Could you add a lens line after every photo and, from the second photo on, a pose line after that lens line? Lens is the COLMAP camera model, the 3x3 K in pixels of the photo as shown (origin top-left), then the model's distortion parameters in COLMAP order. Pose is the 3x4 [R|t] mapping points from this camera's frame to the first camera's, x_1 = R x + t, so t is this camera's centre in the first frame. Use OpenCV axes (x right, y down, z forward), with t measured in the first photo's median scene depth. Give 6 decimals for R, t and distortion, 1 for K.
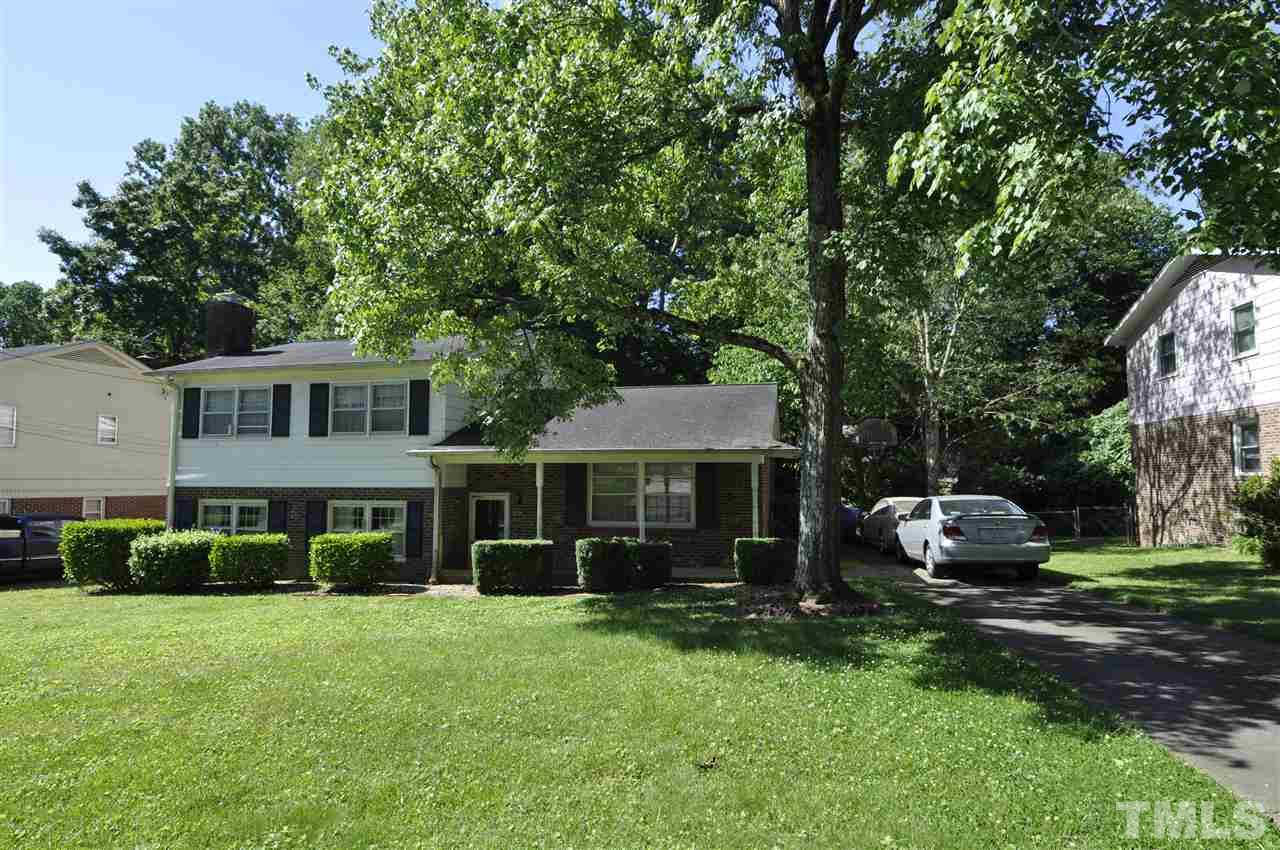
lens RADIAL K [[663.5, 0, 640.0], [0, 663.5, 425.0], [0, 0, 1]] dist [0.000665, -0.000503]
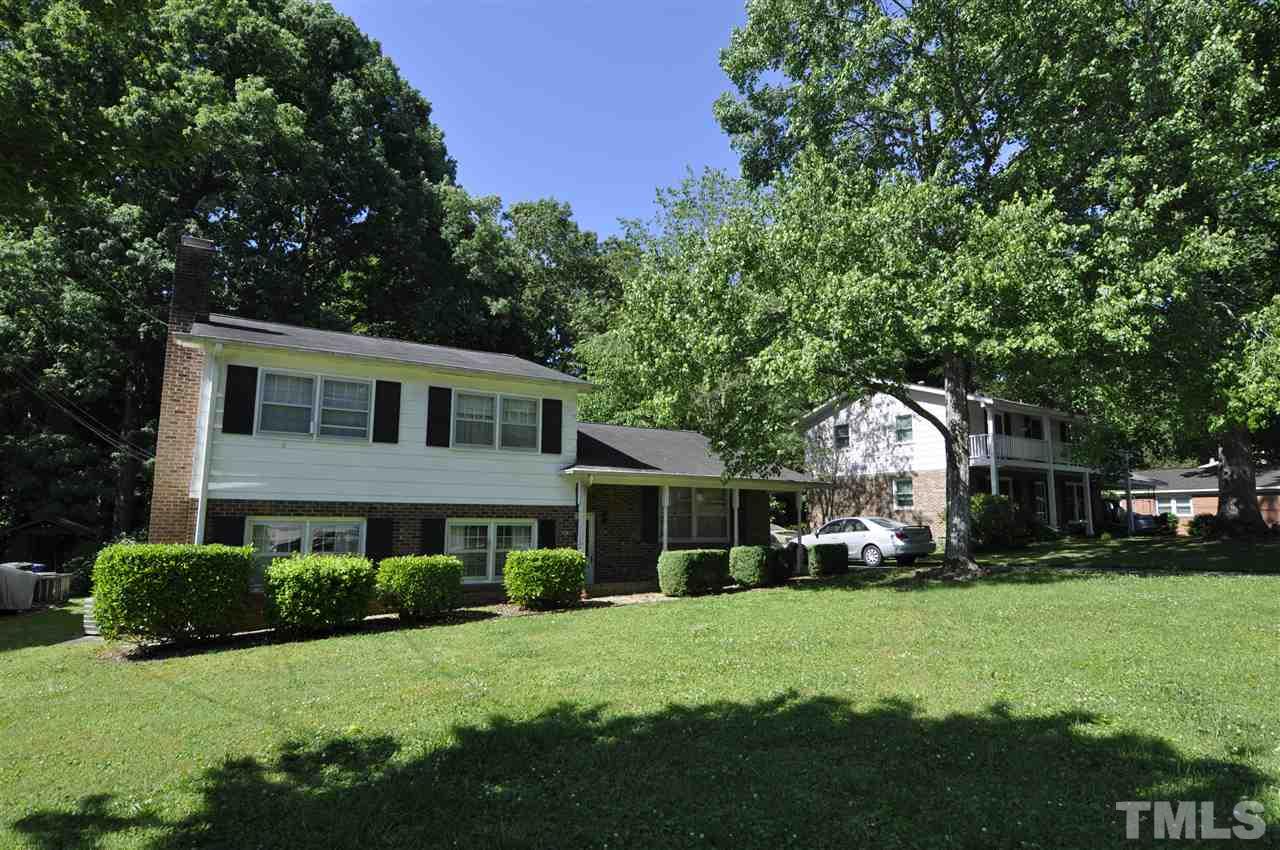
lens RADIAL K [[663.5, 0, 640.0], [0, 663.5, 425.0], [0, 0, 1]] dist [0.000665, -0.000503]
pose [[0.728676, 0.102430, 0.677155, -0.886588], [-0.061195, 0.994535, -0.084587, 0.047352], [-0.682119, 0.020198, 0.730962, 0.161286]]
